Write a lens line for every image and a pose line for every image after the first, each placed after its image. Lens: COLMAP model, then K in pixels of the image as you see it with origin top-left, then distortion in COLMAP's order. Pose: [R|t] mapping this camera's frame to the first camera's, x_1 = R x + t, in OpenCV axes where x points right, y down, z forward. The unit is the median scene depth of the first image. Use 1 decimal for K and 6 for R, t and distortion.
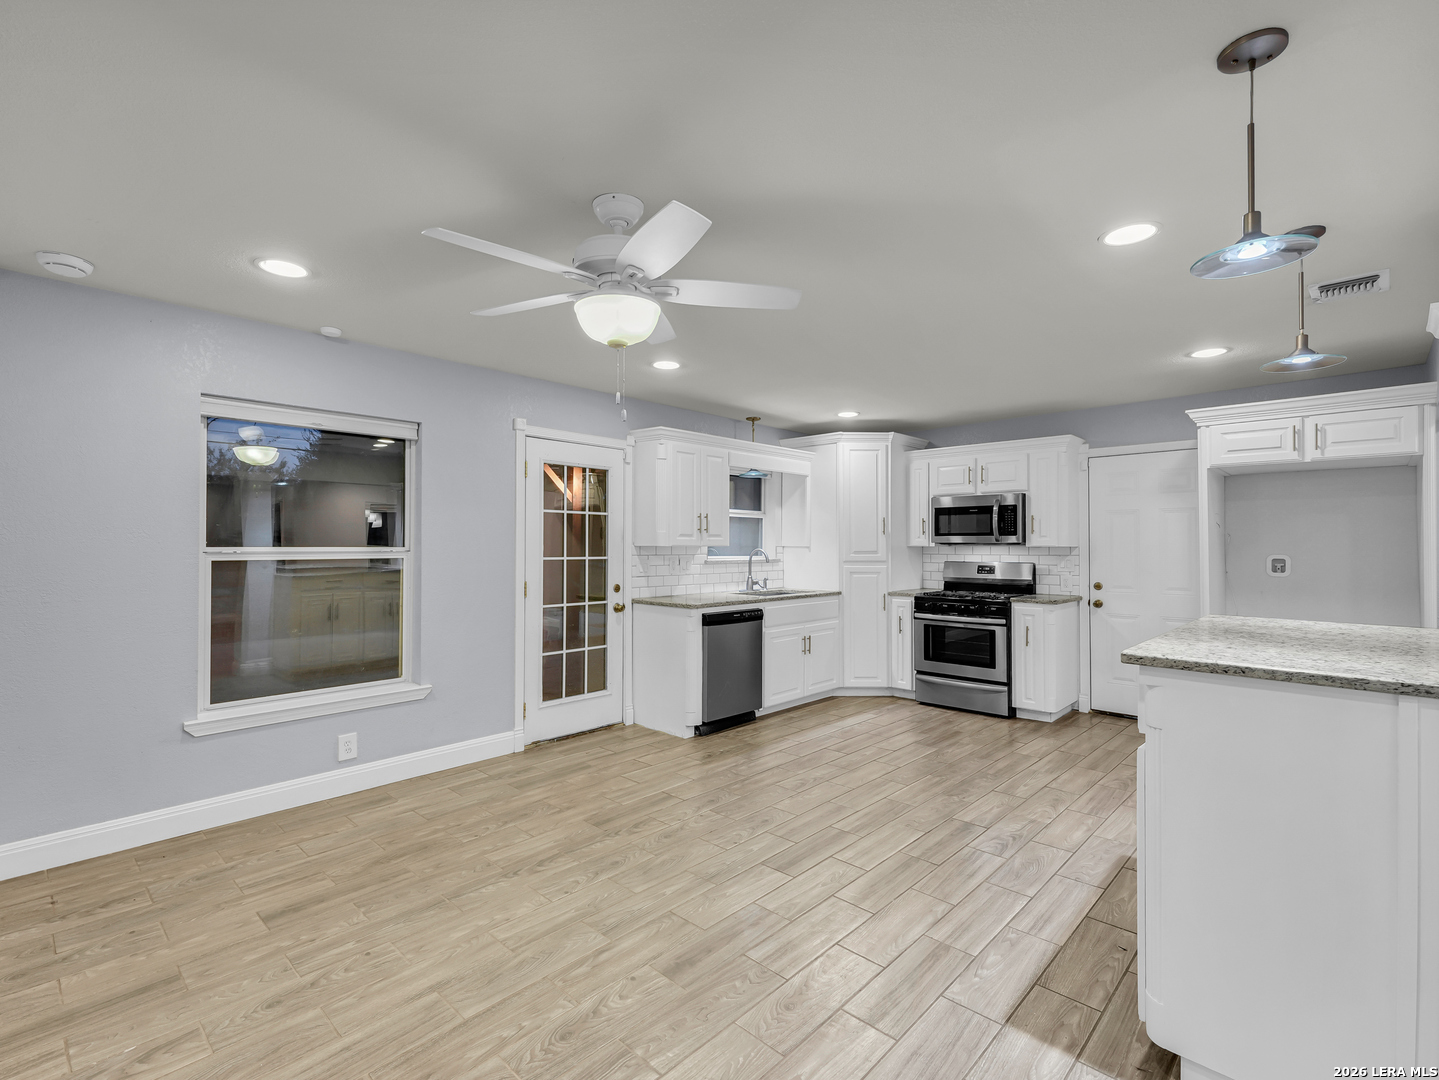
lens RADIAL K [[663.9, 0, 707.0], [0, 663.9, 541.7], [0, 0, 1]] dist [0.008674, -0.004219]
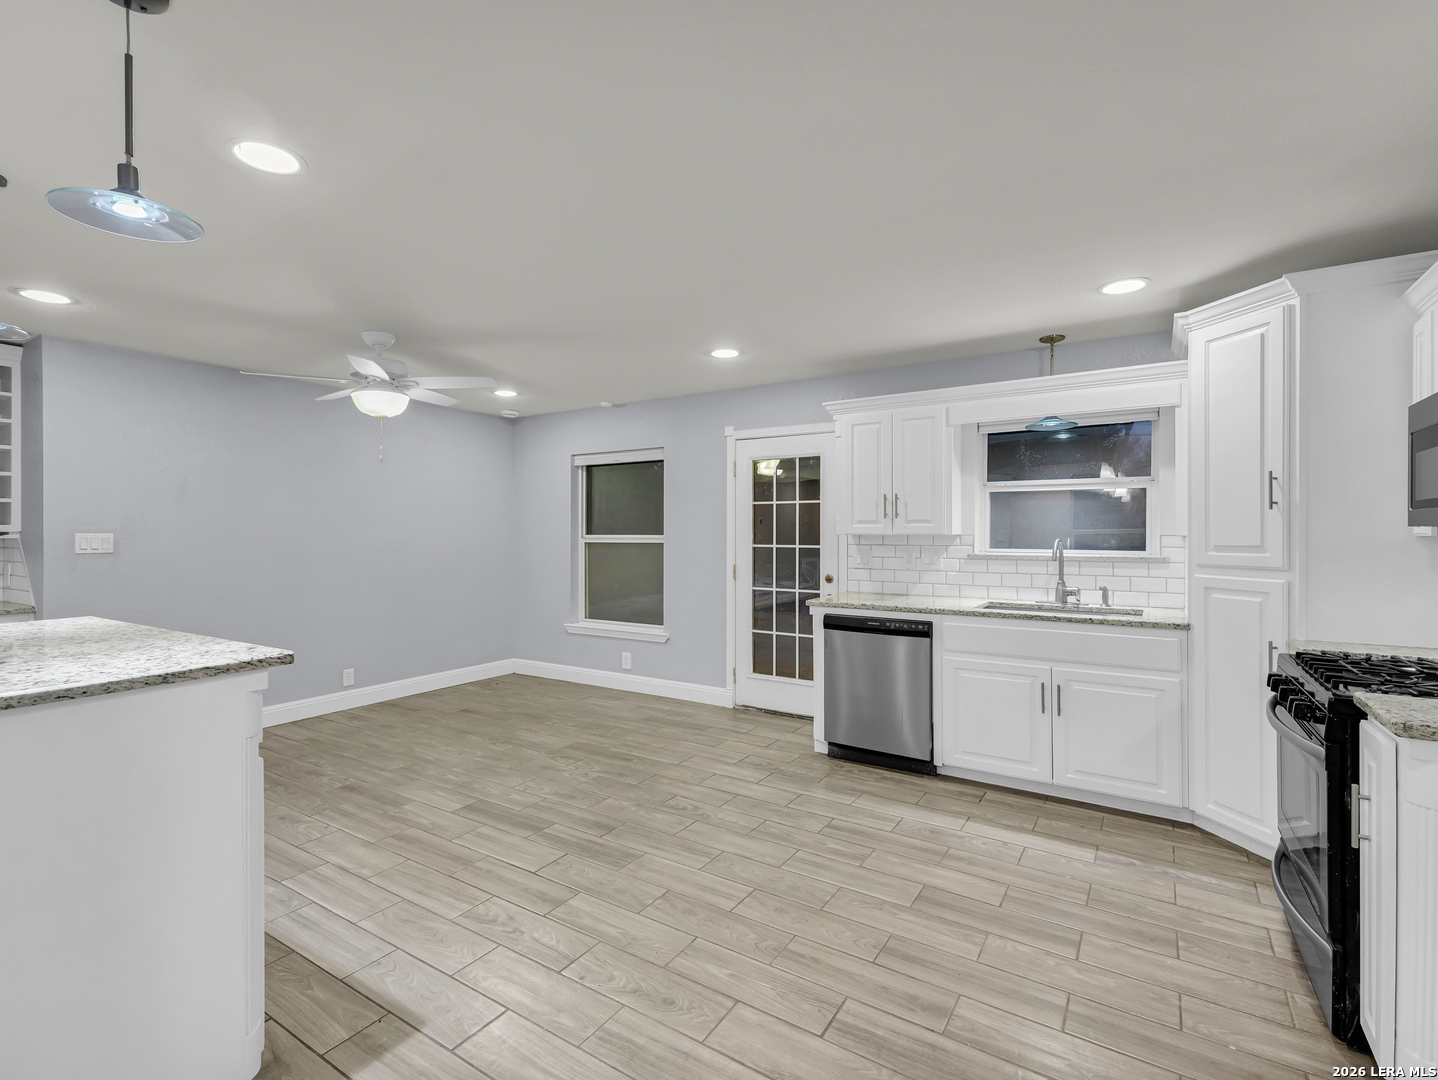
lens RADIAL K [[663.4, 0, 746.6], [0, 663.4, 535.1], [0, 0, 1]] dist [0.008674, -0.004219]
pose [[0.233339, 0.001322, -0.972395, 0.758767], [0.005298, 0.999983, 0.002630, 0.004863], [0.972381, -0.005766, 0.233328, 0.667323]]
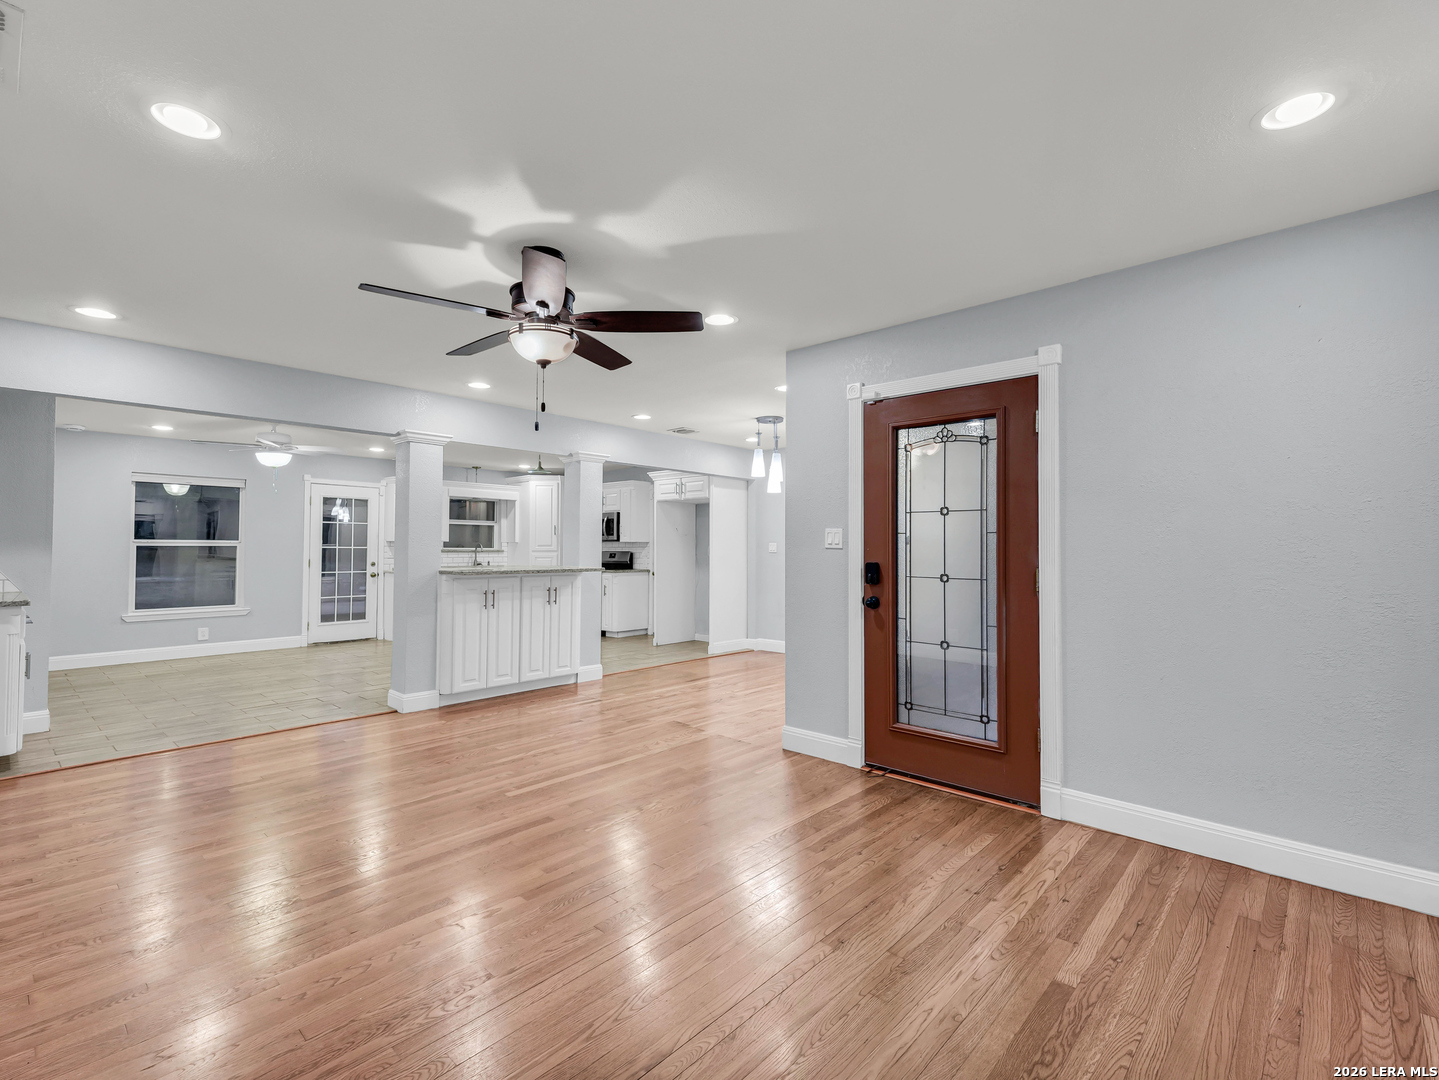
lens RADIAL K [[663.9, 0, 717.3], [0, 663.9, 532.9], [0, 0, 1]] dist [0.008674, -0.004219]
pose [[0.999534, 0.001224, 0.030511, 0.759610], [-0.000672, 0.999836, -0.018110, 0.016662], [-0.030528, 0.018081, 0.999370, -0.865727]]
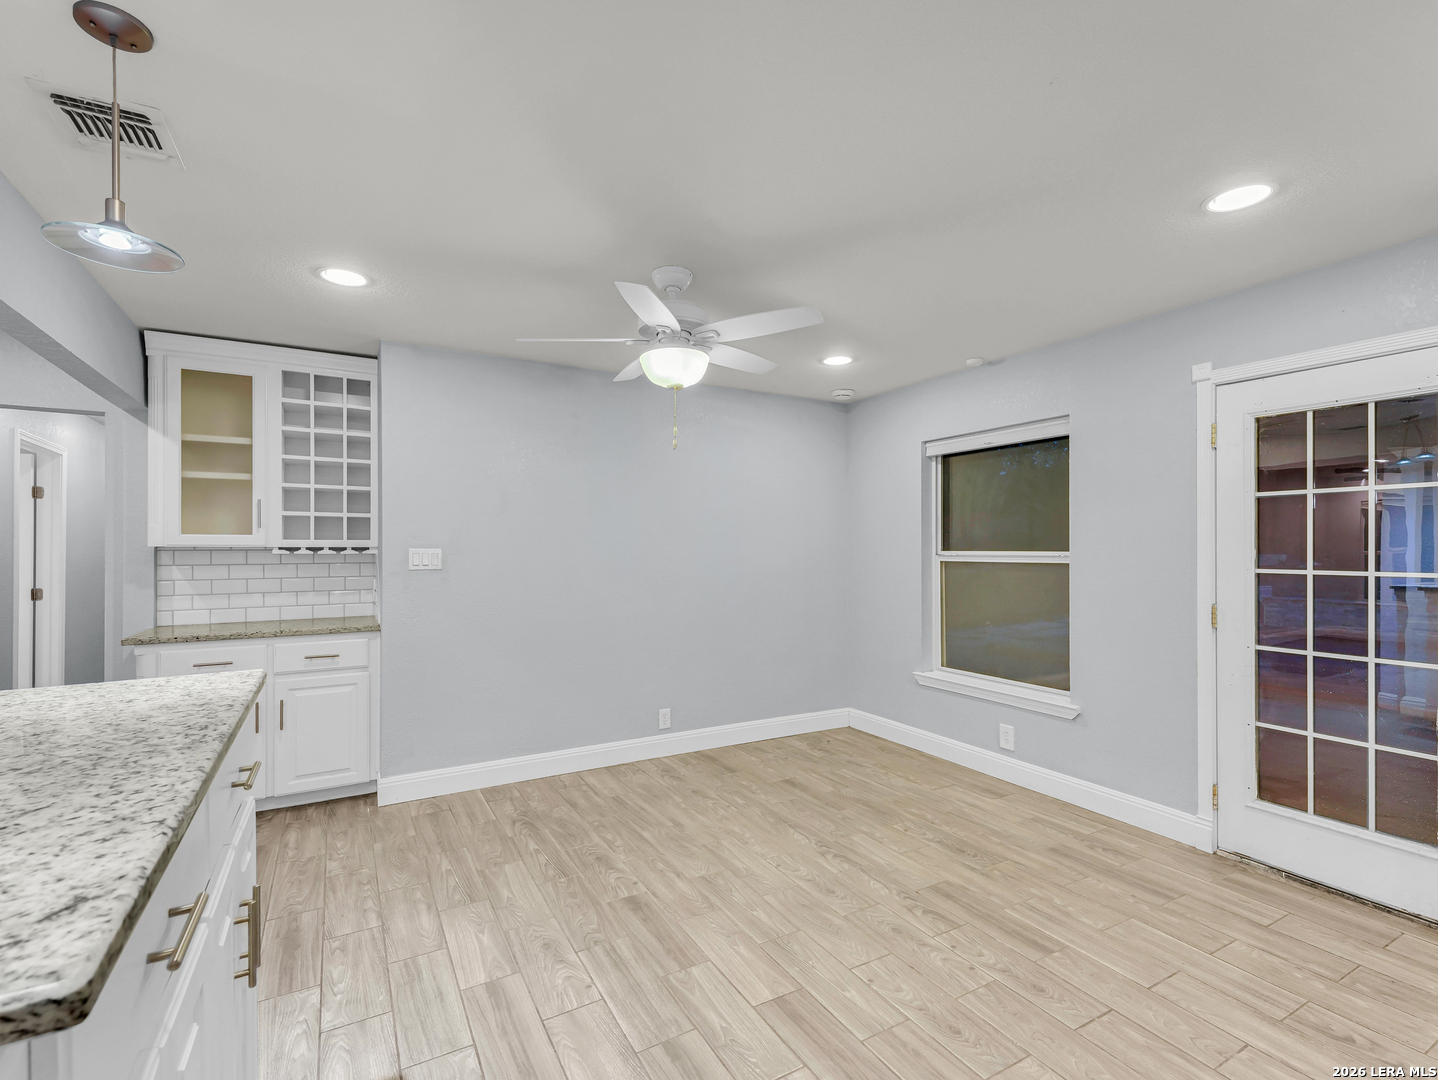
lens RADIAL K [[663.4, 0, 732.3], [0, 663.4, 545.8], [0, 0, 1]] dist [0.008674, -0.004219]
pose [[-0.266273, -0.004734, -0.963886, 0.453958], [0.008745, 0.999935, -0.007327, 0.001452], [0.963858, -0.010381, -0.266214, 0.633120]]
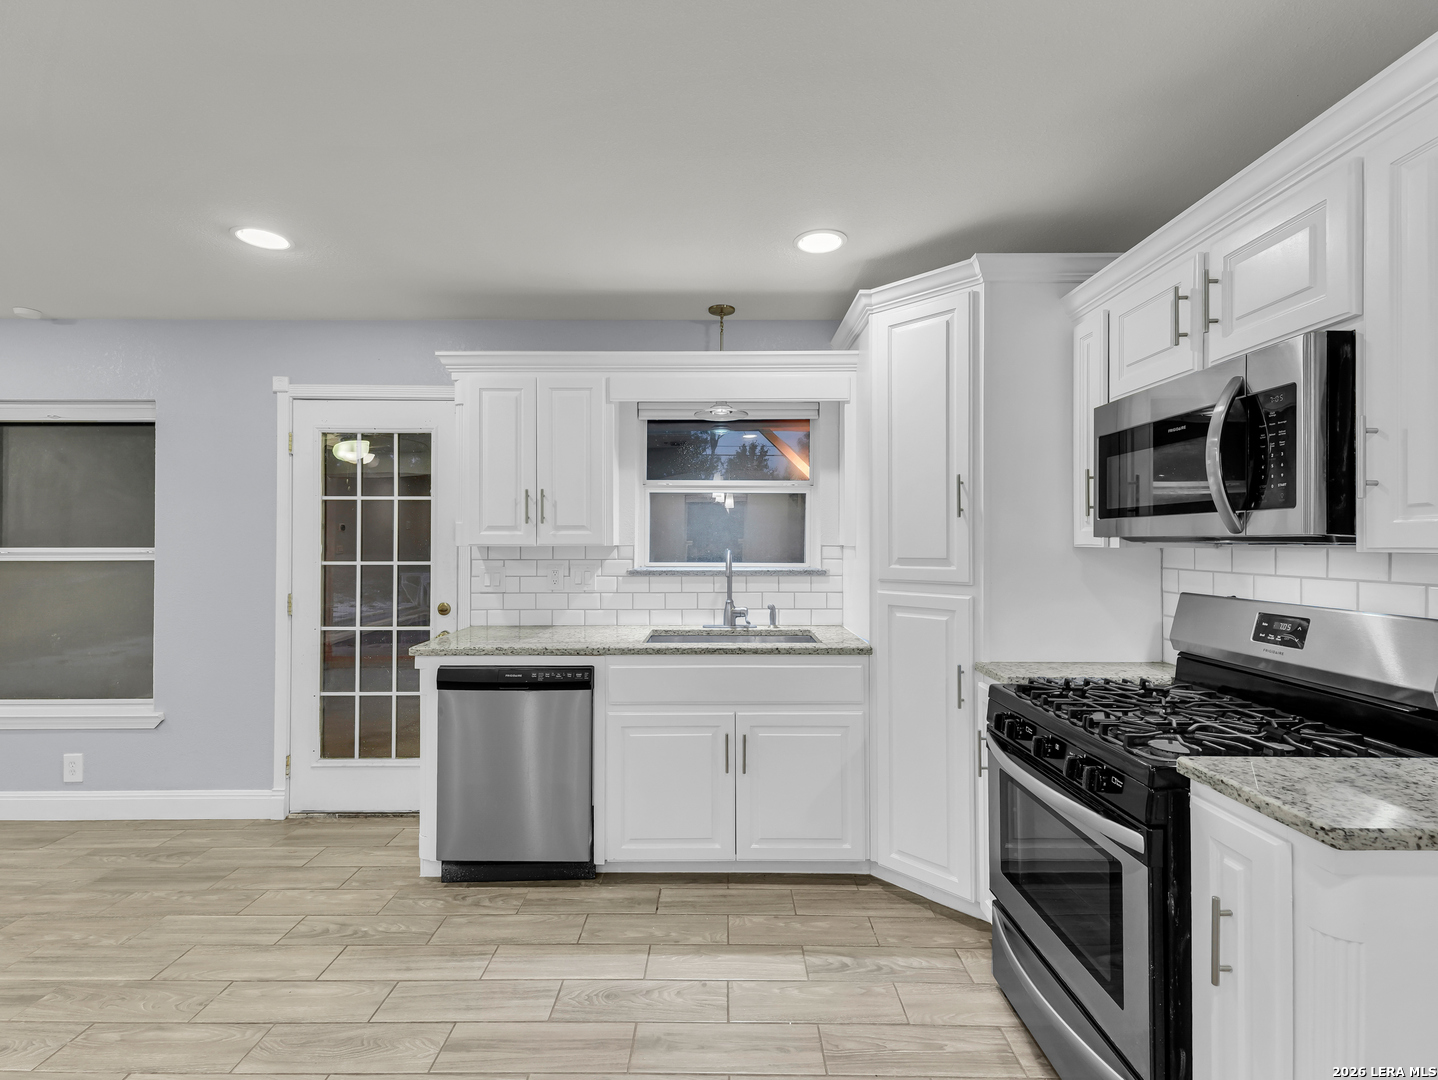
lens RADIAL K [[663.4, 0, 723.4], [0, 663.4, 530.8], [0, 0, 1]] dist [0.008674, -0.004219]
pose [[0.697275, -0.011215, -0.716716, 0.545278], [0.009695, 0.999934, -0.006215, -0.001739], [0.716738, -0.002615, 0.697338, 0.739602]]
